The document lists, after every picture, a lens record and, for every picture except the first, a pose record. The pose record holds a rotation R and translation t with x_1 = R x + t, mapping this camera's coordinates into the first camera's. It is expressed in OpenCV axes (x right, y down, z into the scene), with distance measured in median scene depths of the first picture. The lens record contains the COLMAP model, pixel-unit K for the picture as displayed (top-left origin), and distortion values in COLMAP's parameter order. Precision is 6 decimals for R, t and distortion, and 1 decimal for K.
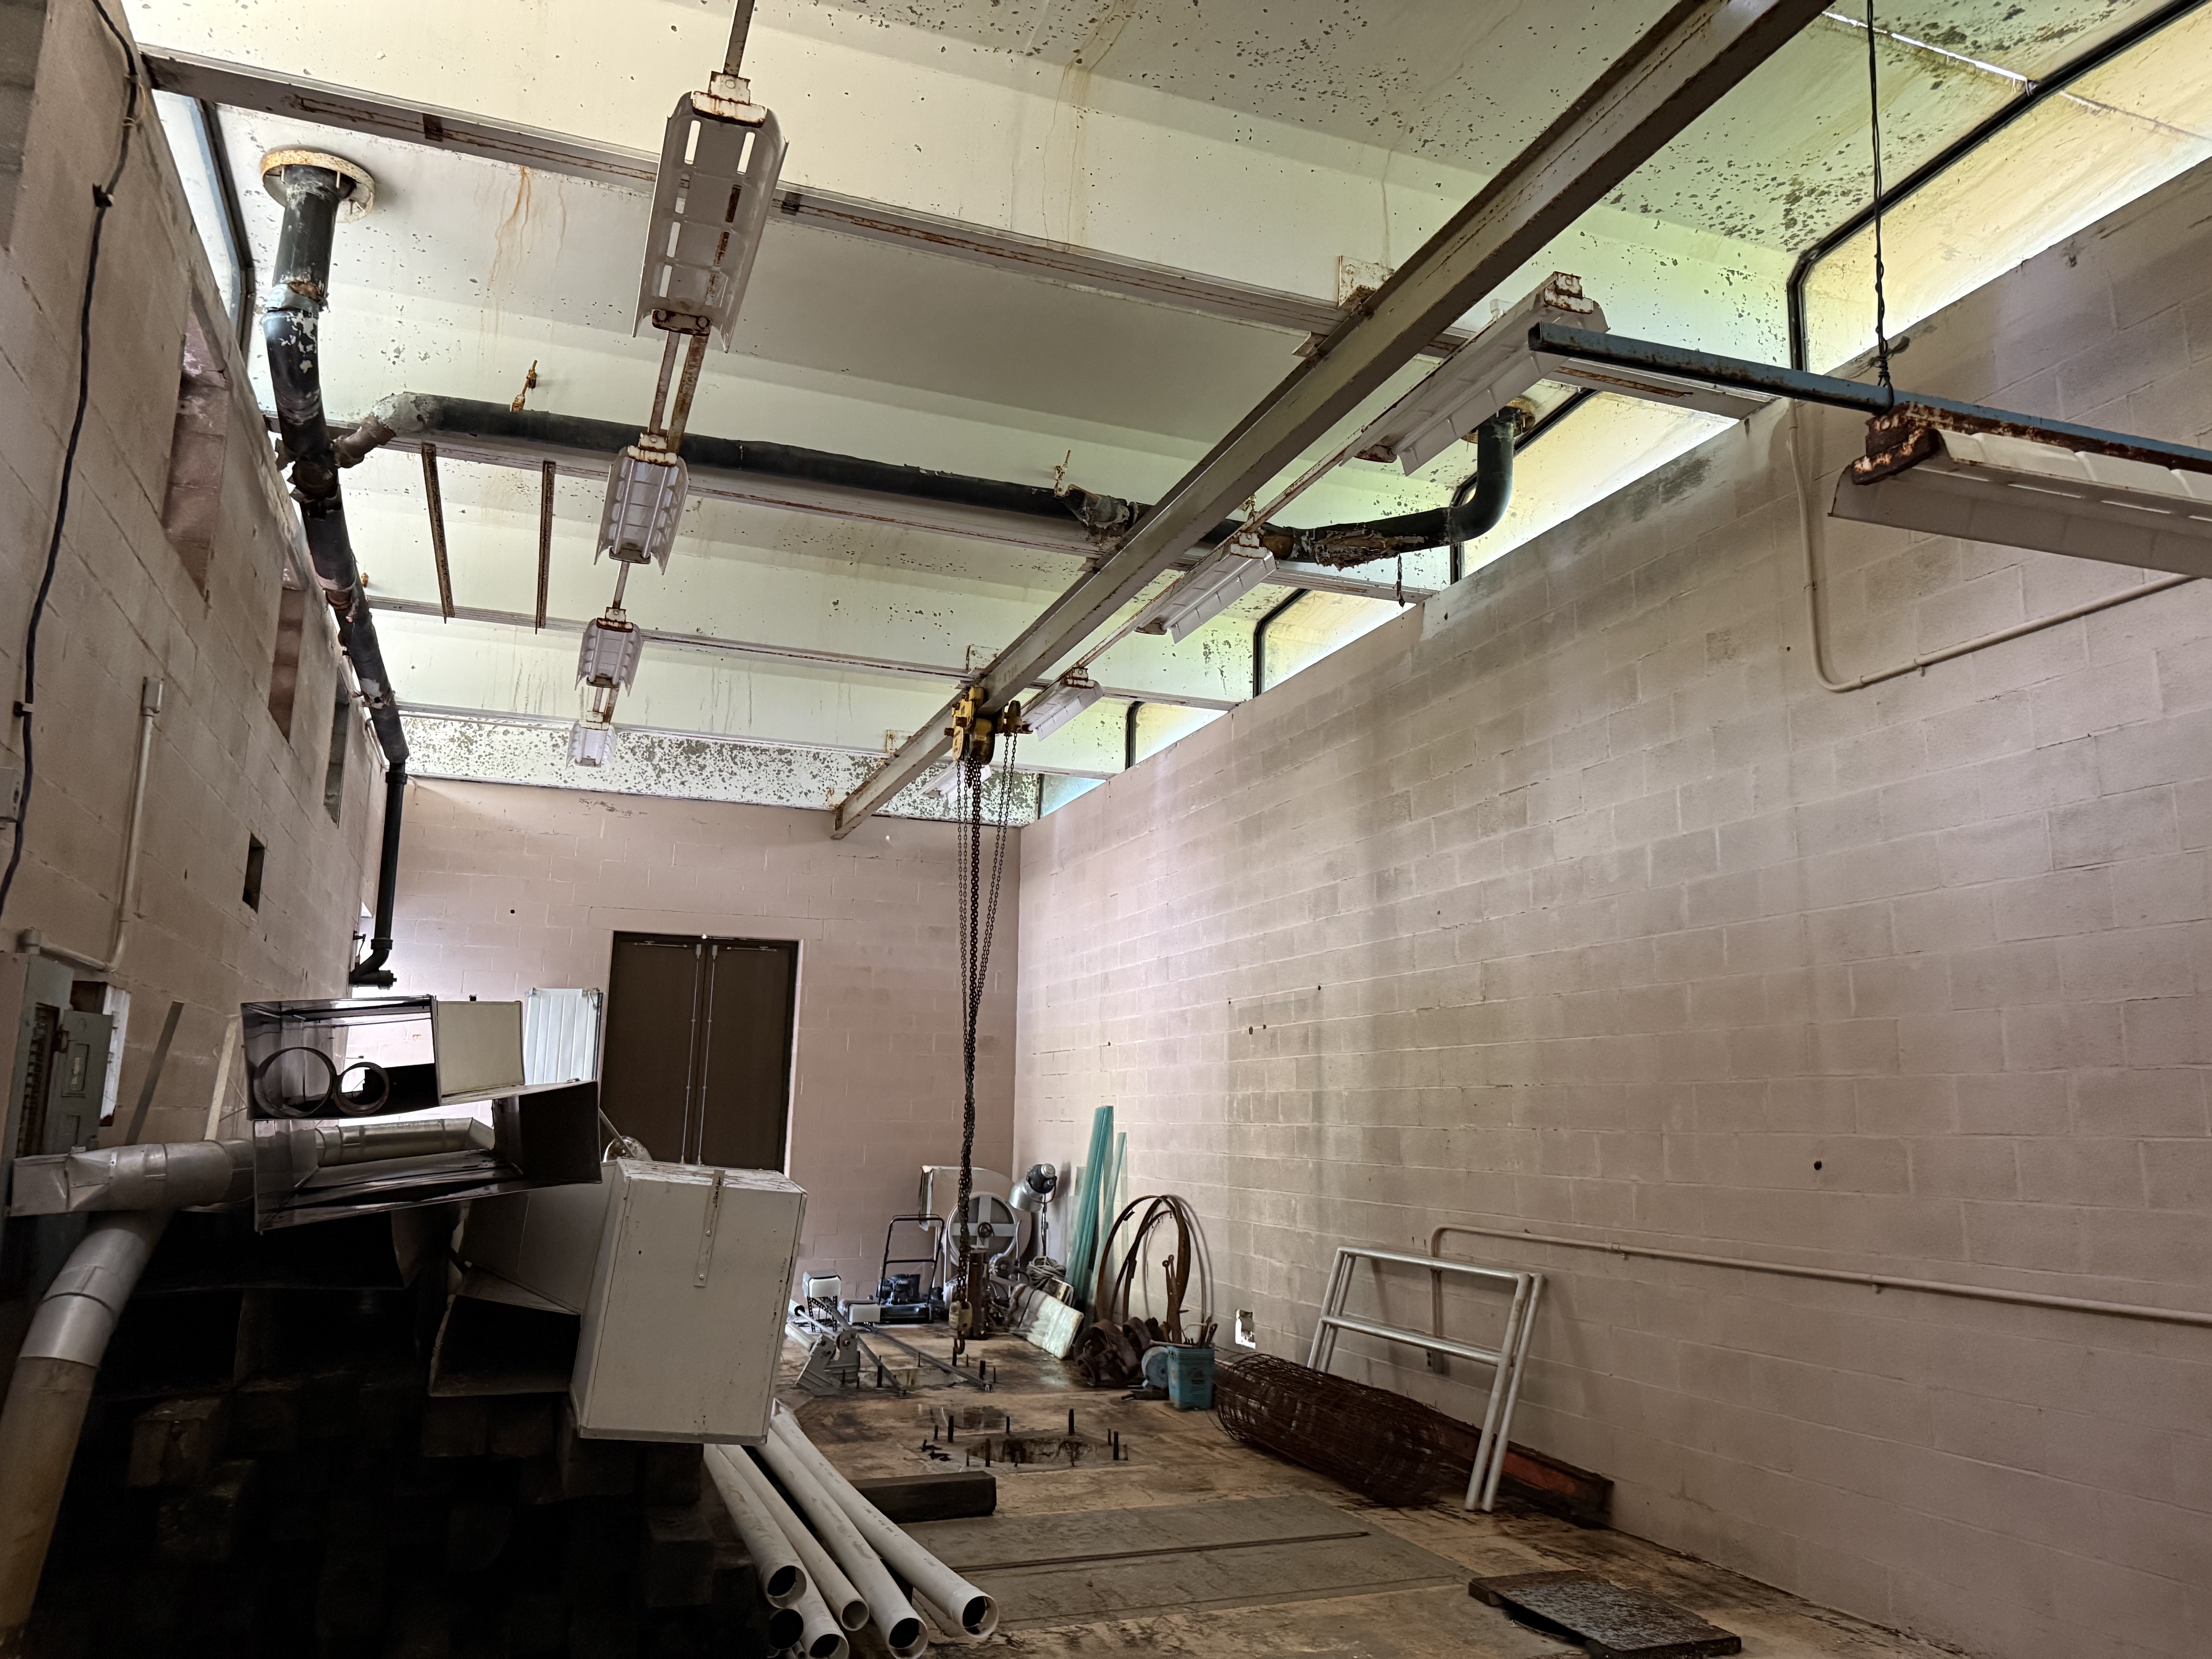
lens RADIAL K [[1551.5, 0, 1099.0], [0, 1551.5, 841.0], [0, 0, 1]] dist [0.074696, -0.087172]
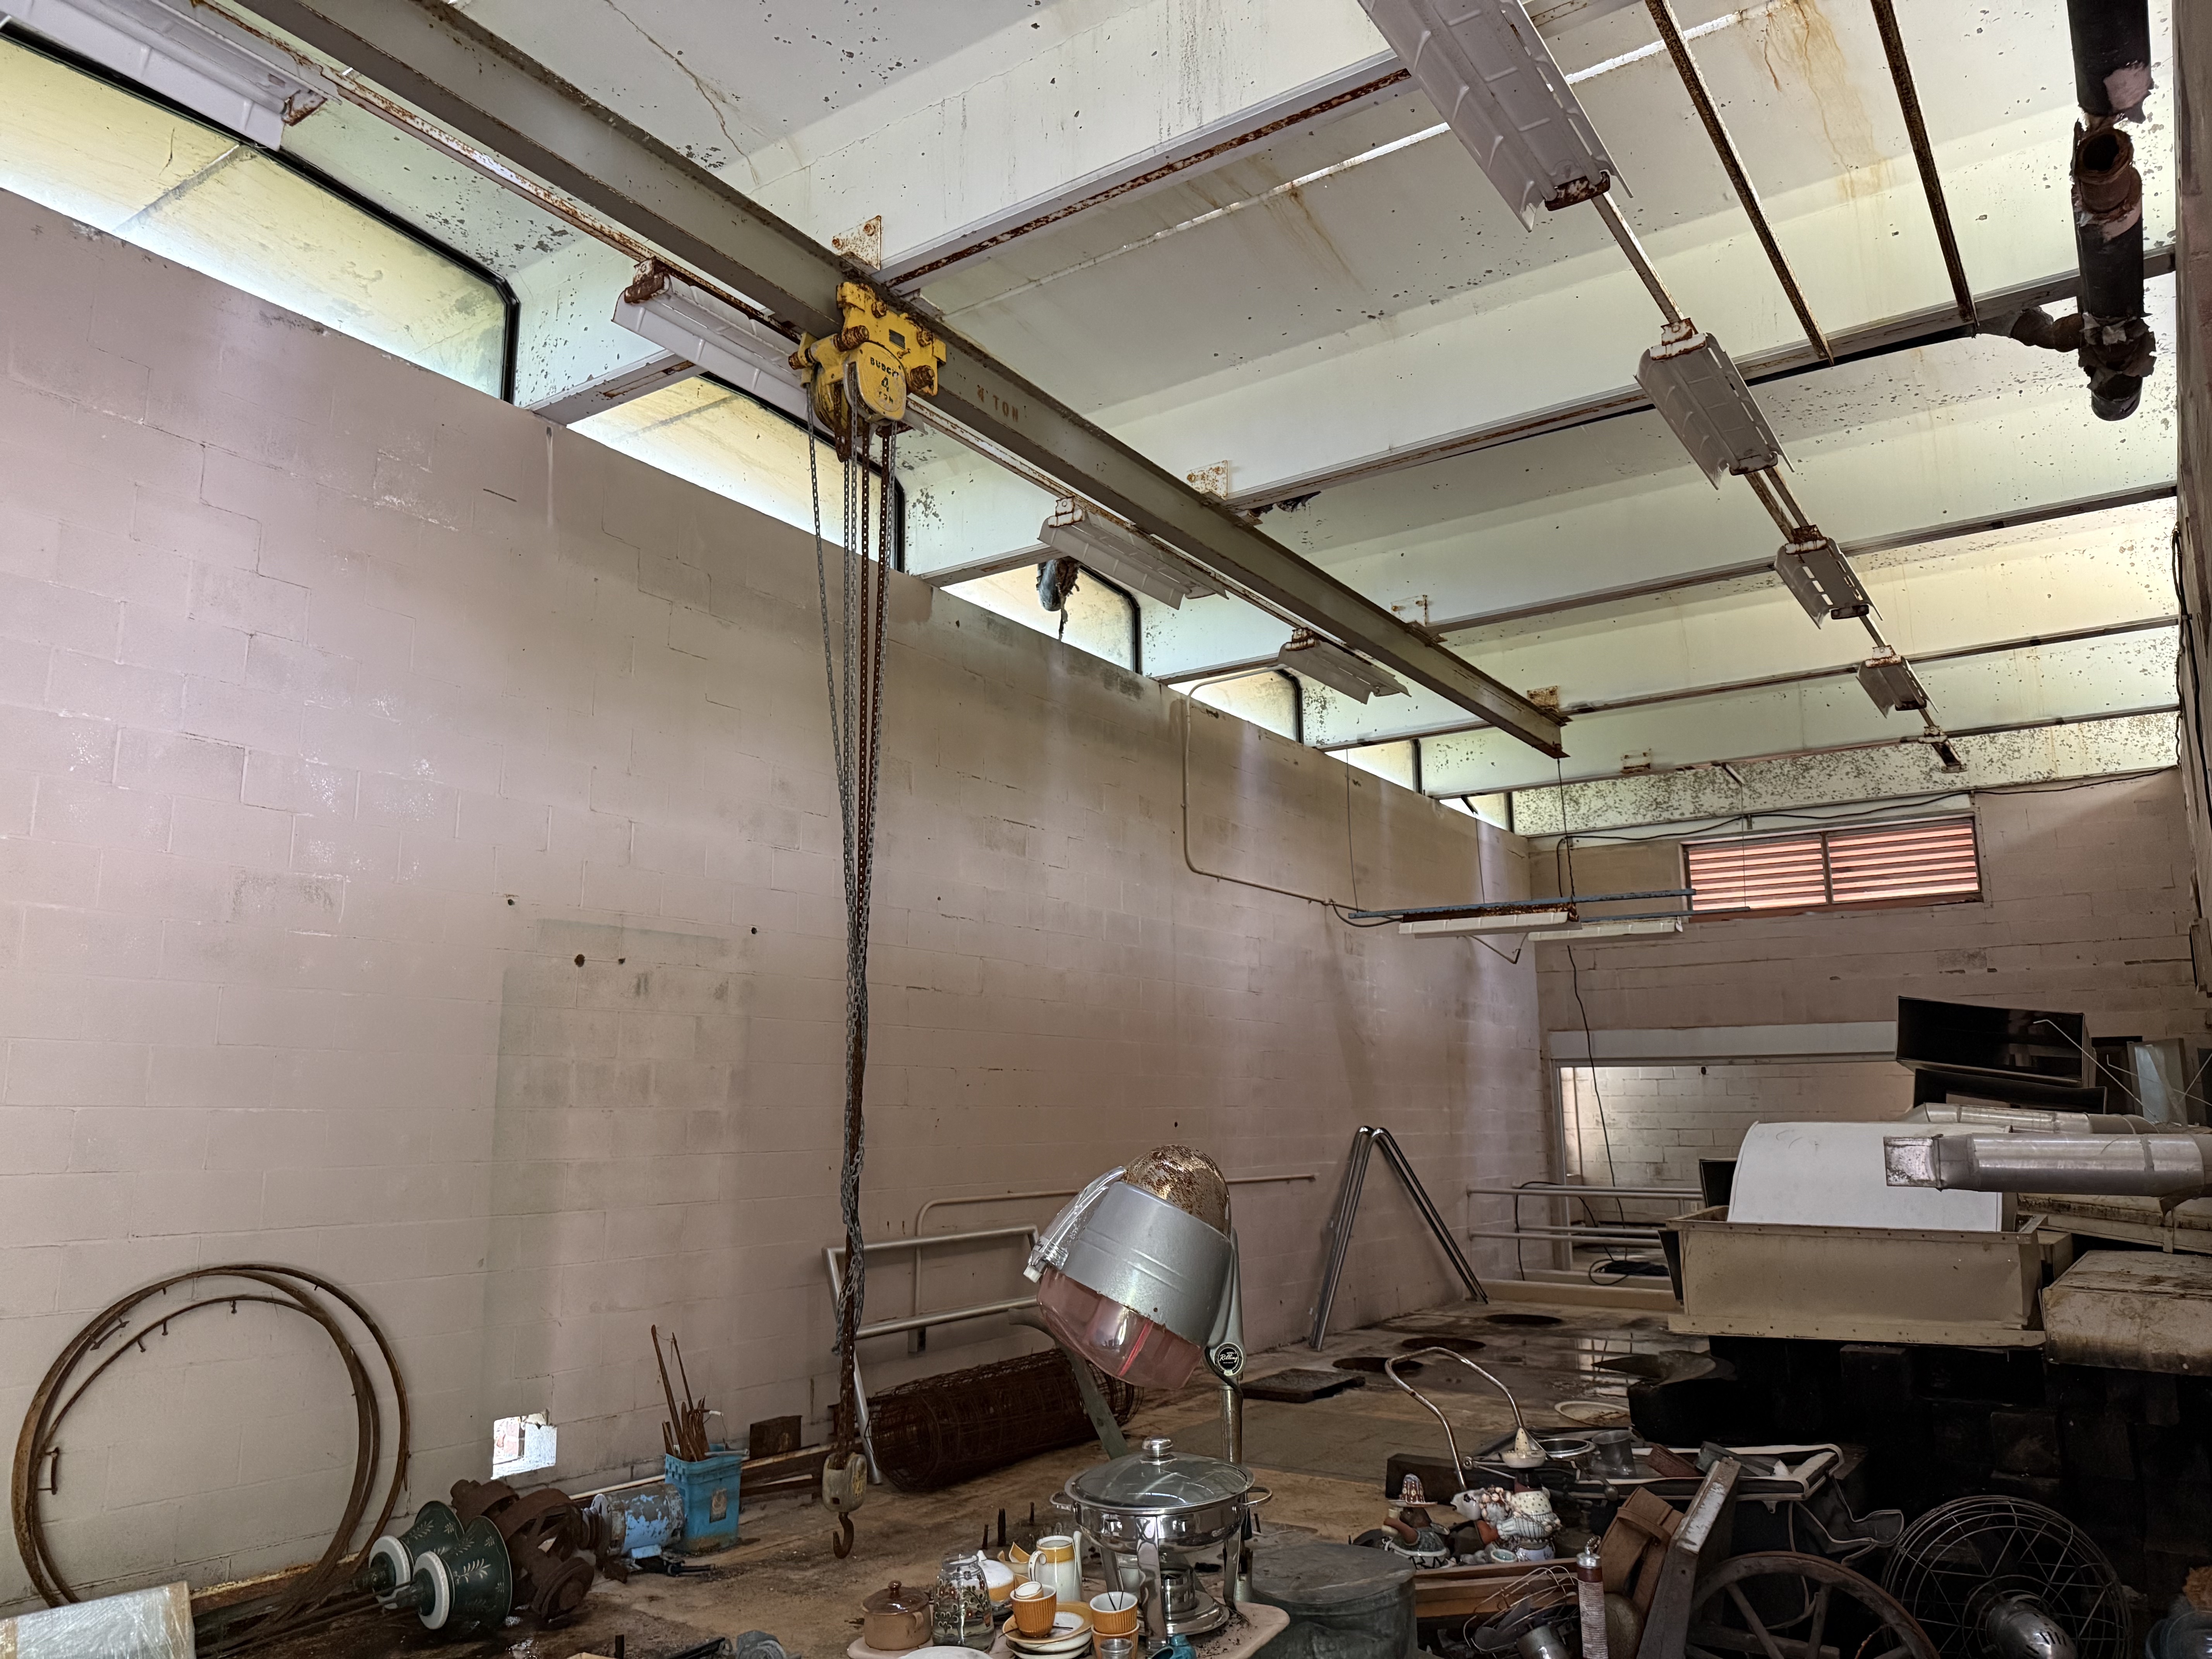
lens RADIAL K [[1551.5, 0, 1099.0], [0, 1551.5, 841.0], [0, 0, 1]] dist [0.074696, -0.087172]
pose [[-0.580502, 0.130434, 0.803744, -0.824364], [-0.149163, 0.953348, -0.262444, 0.322765], [-0.800480, -0.272238, -0.533964, 1.806744]]
